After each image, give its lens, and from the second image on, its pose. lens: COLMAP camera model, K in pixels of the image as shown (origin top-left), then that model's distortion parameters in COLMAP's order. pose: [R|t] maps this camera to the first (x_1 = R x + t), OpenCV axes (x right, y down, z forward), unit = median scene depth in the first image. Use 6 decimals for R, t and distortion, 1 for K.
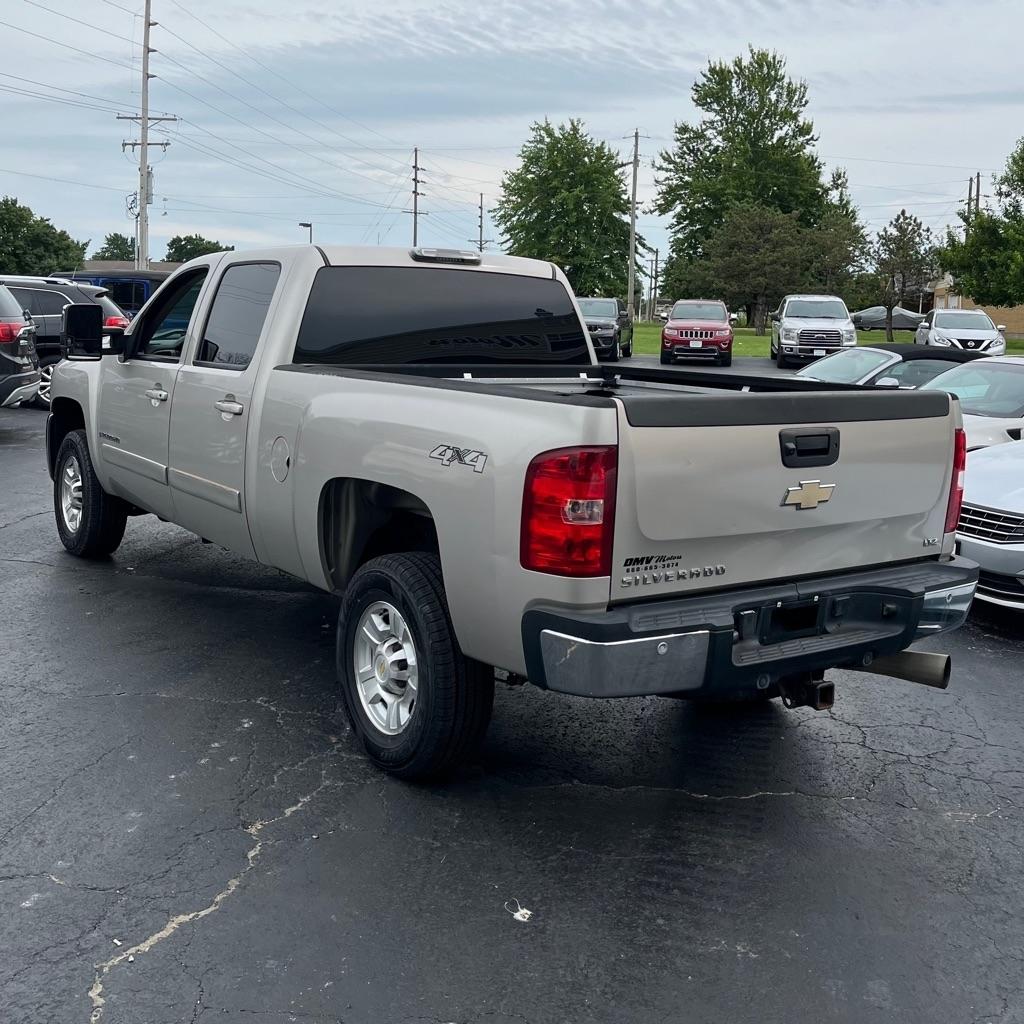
lens RADIAL K [[1177.2, 0, 512.0], [0, 1177.2, 512.0], [0, 0, 1]] dist [0.071941, -0.061100]
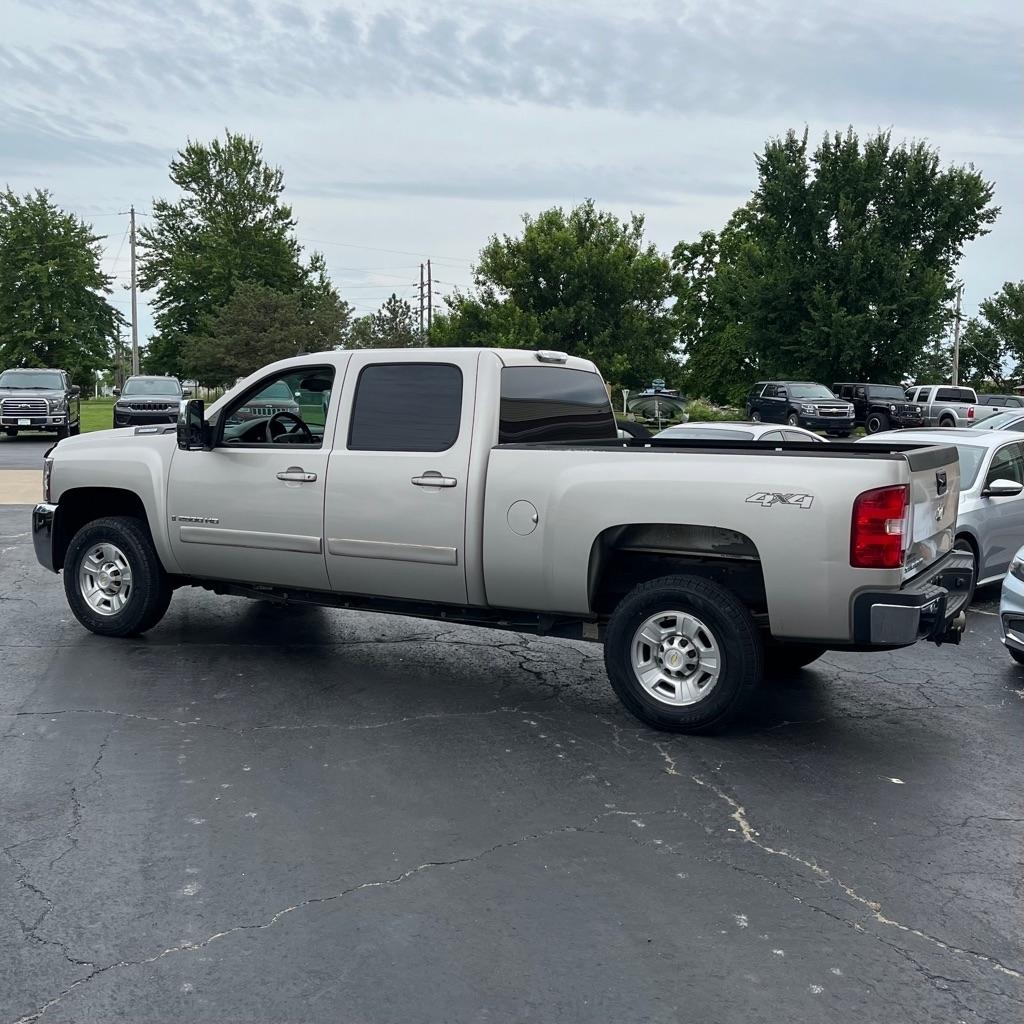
lens RADIAL K [[1147.0, 0, 514.4], [0, 1147.0, 571.2], [0, 0, 1]] dist [0.061822, -0.080326]
pose [[0.909673, -0.081042, 0.407341, -0.598655], [0.084859, 0.996355, 0.008721, 0.001470], [-0.406563, 0.026633, 0.913234, -0.117642]]
